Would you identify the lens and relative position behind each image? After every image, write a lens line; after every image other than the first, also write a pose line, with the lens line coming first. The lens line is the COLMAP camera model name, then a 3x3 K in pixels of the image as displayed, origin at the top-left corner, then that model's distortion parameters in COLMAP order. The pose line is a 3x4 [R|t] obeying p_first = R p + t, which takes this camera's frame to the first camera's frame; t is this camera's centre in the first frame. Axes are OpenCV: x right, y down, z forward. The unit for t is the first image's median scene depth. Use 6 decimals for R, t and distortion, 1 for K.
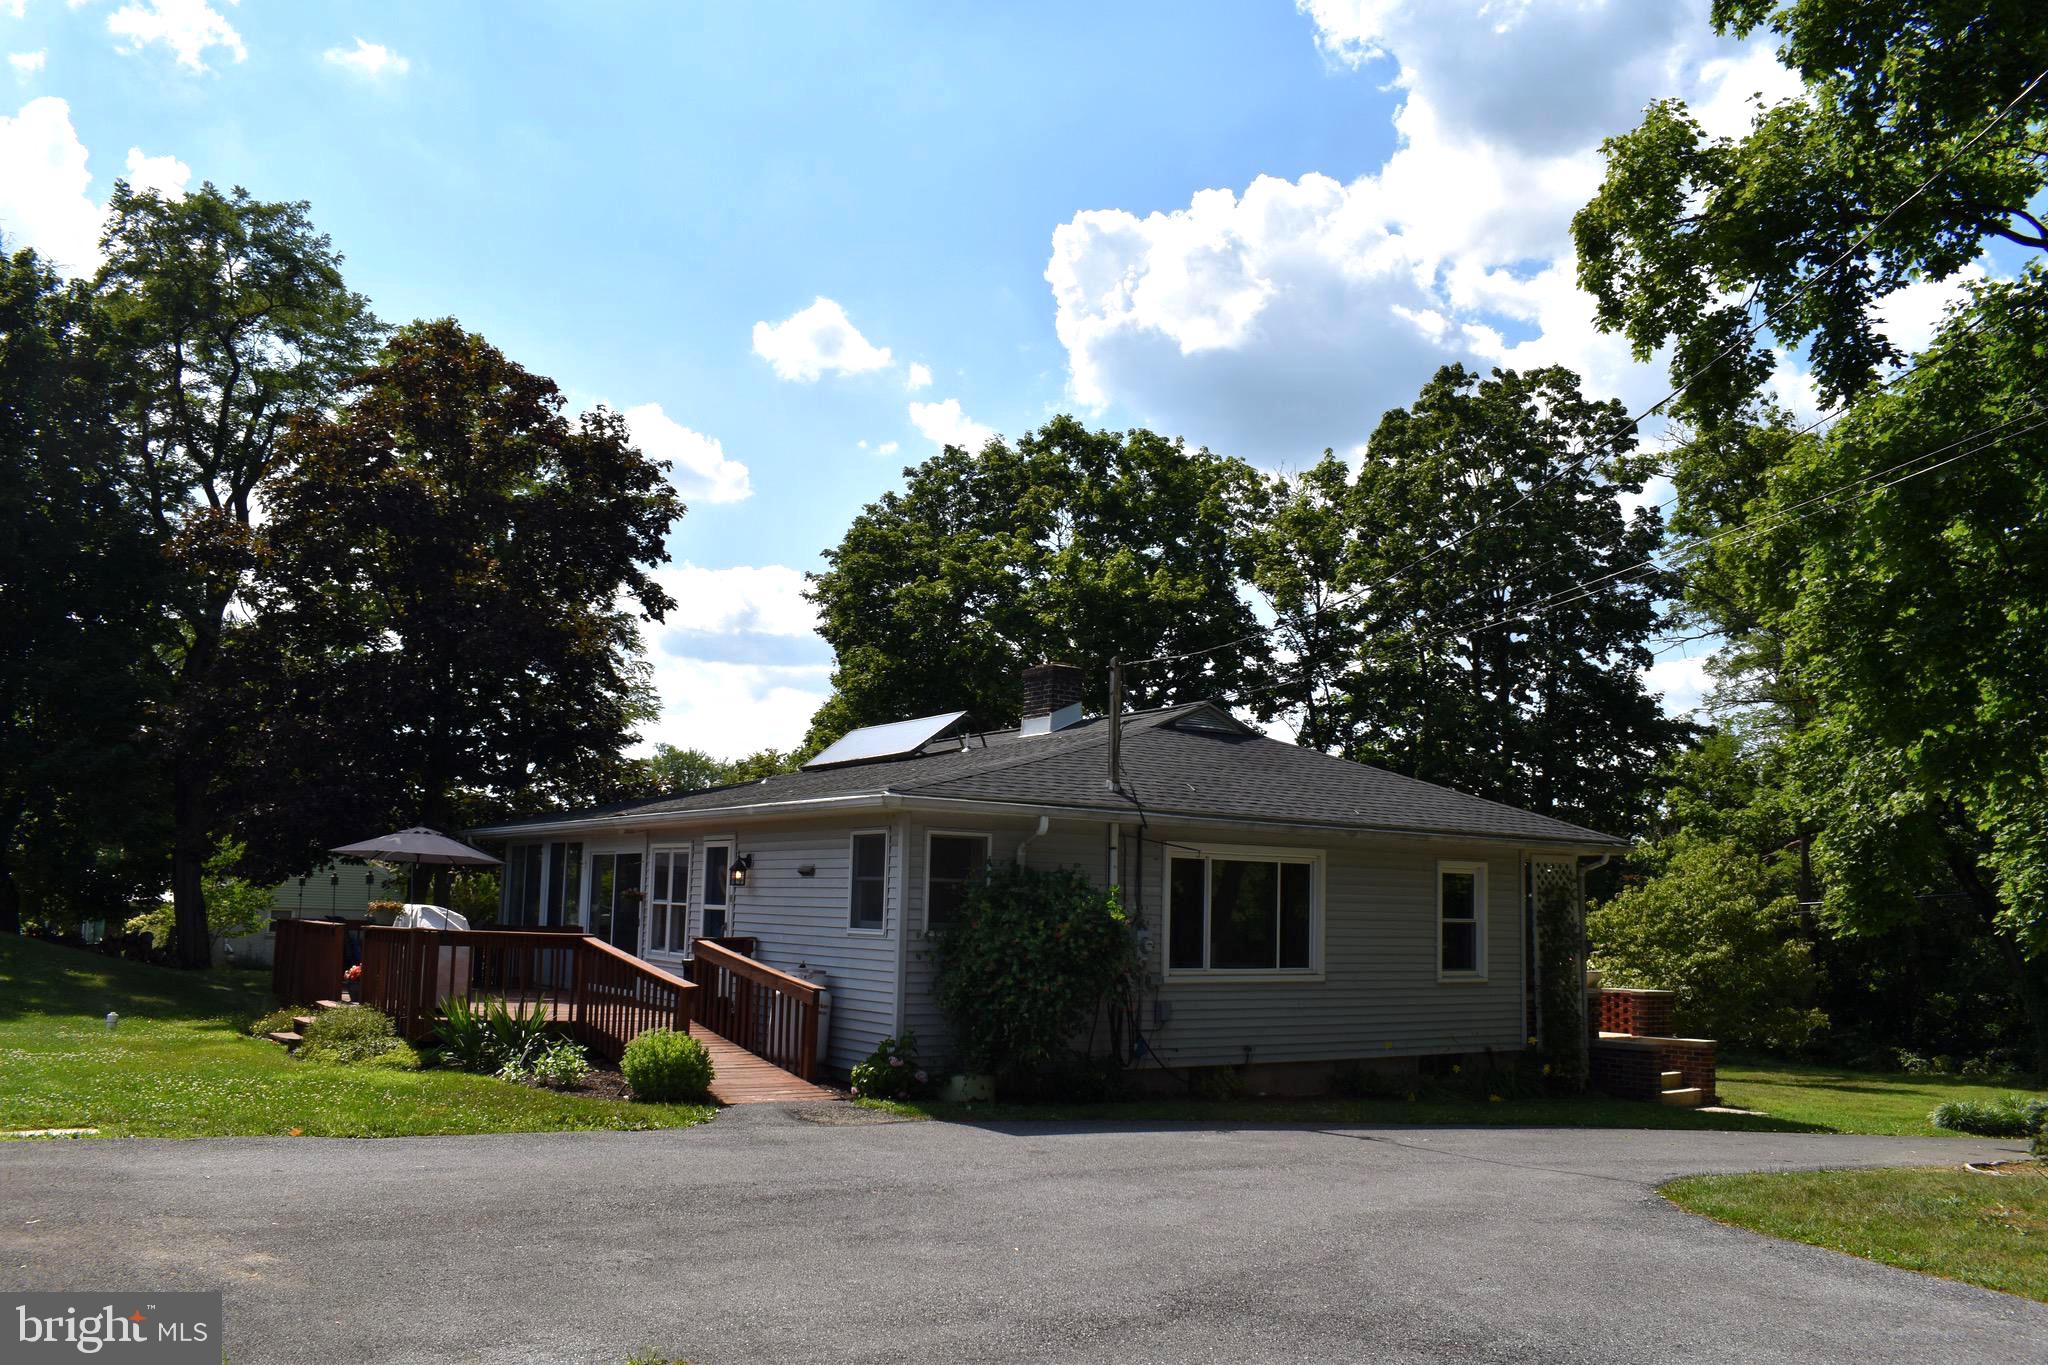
lens RADIAL K [[1604.0, 0, 1026.7], [0, 1604.0, 684.2], [0, 0, 1]] dist [-0.093916, 0.017647]
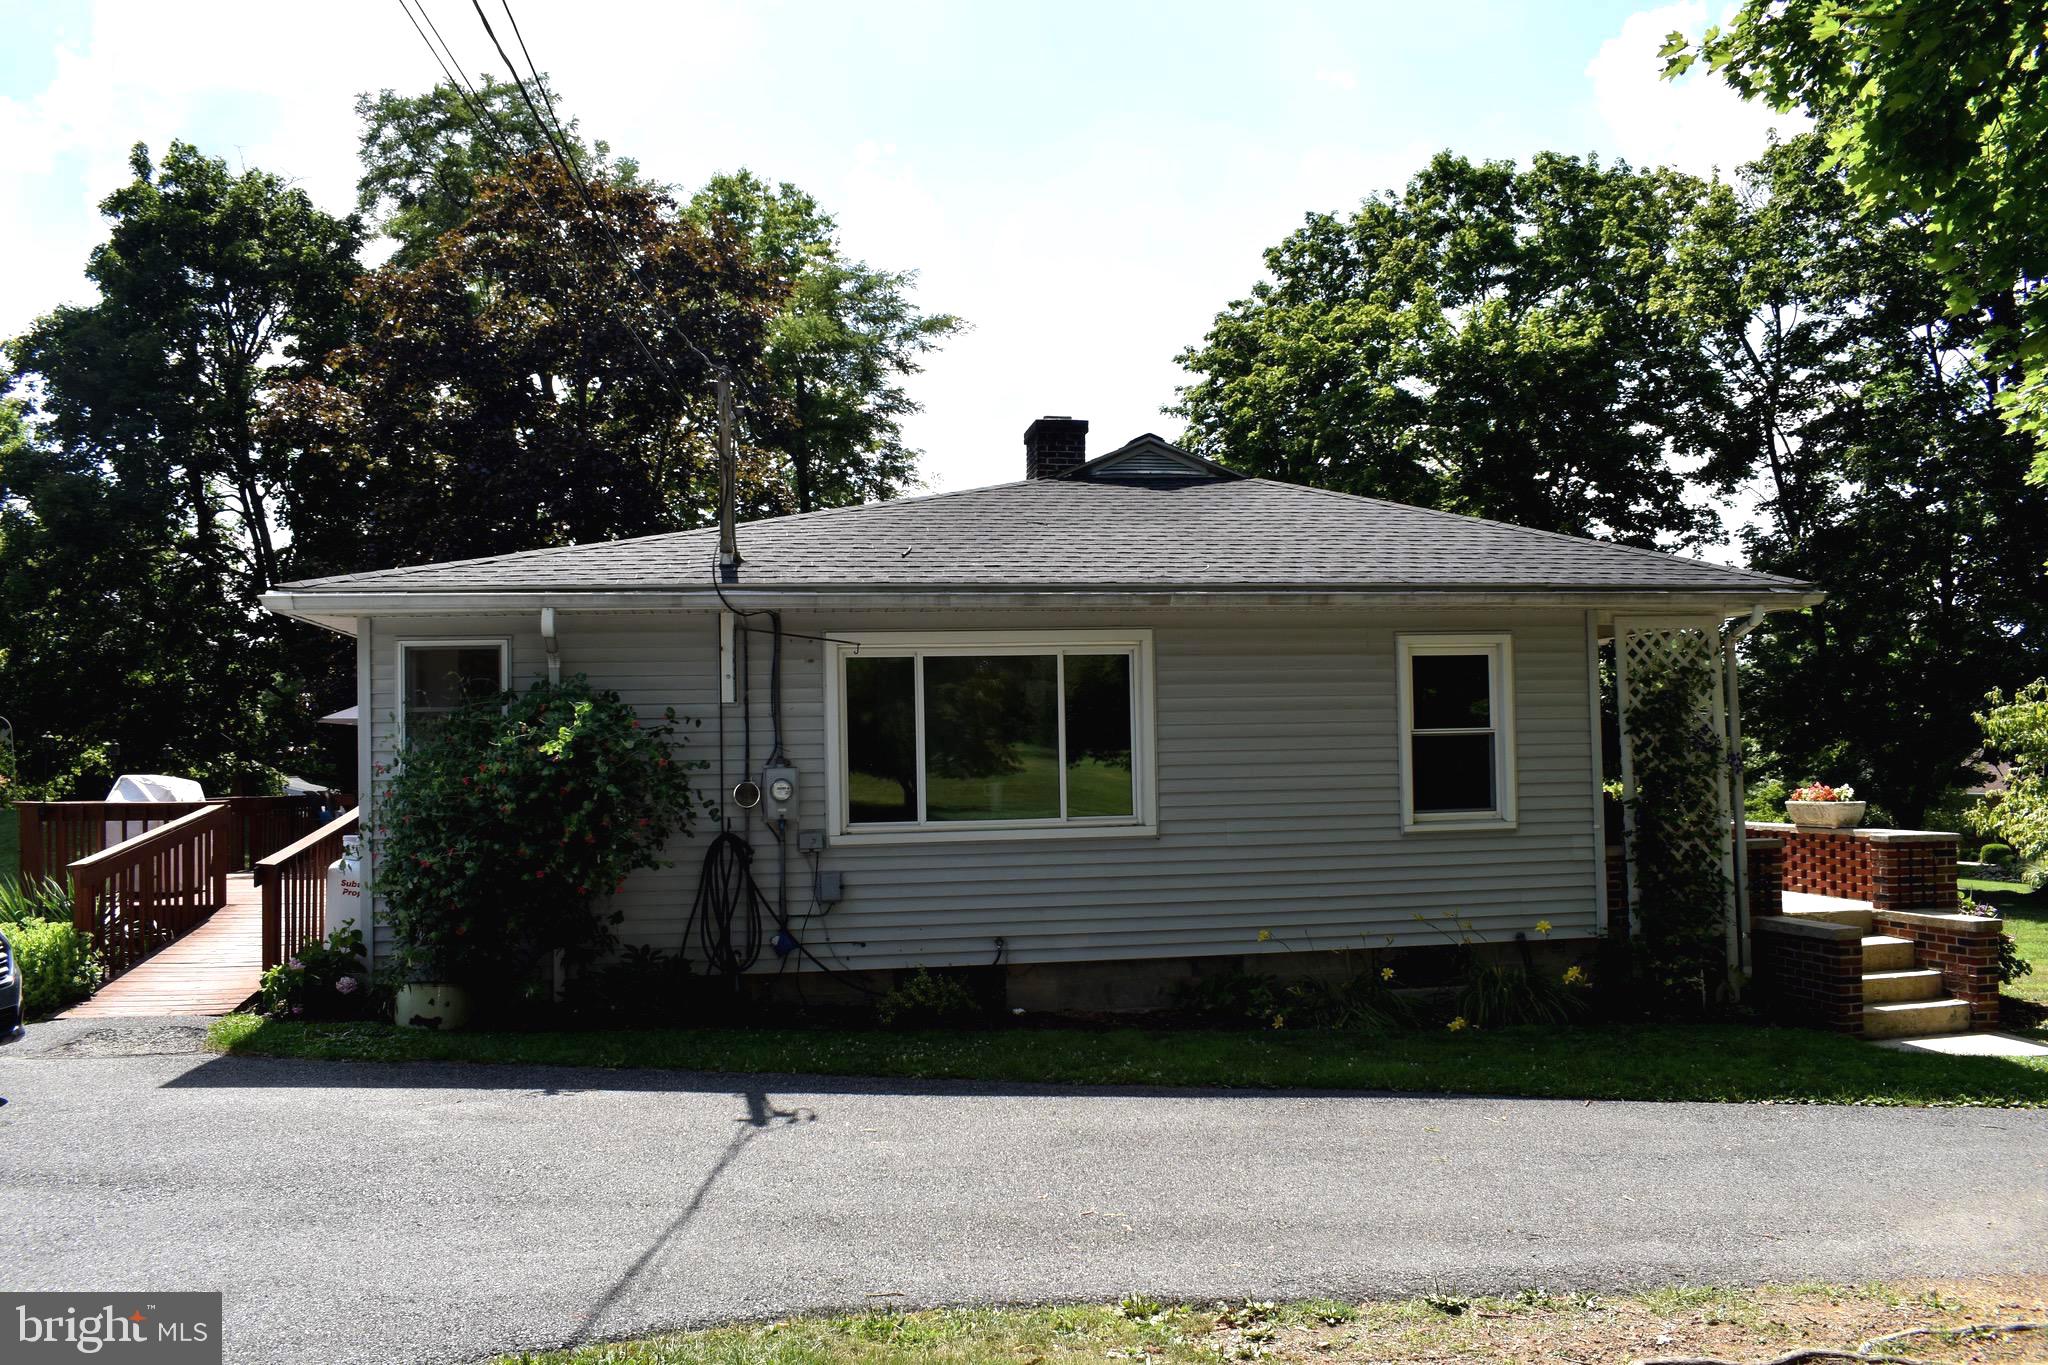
lens RADIAL K [[1604.0, 0, 1023.1], [0, 1604.0, 677.2], [0, 0, 1]] dist [-0.093916, 0.017647]
pose [[0.905475, -0.069134, -0.418732, 0.382788], [0.103975, 0.992711, 0.060938, 0.073476], [0.411467, -0.098715, 0.906063, 0.376417]]
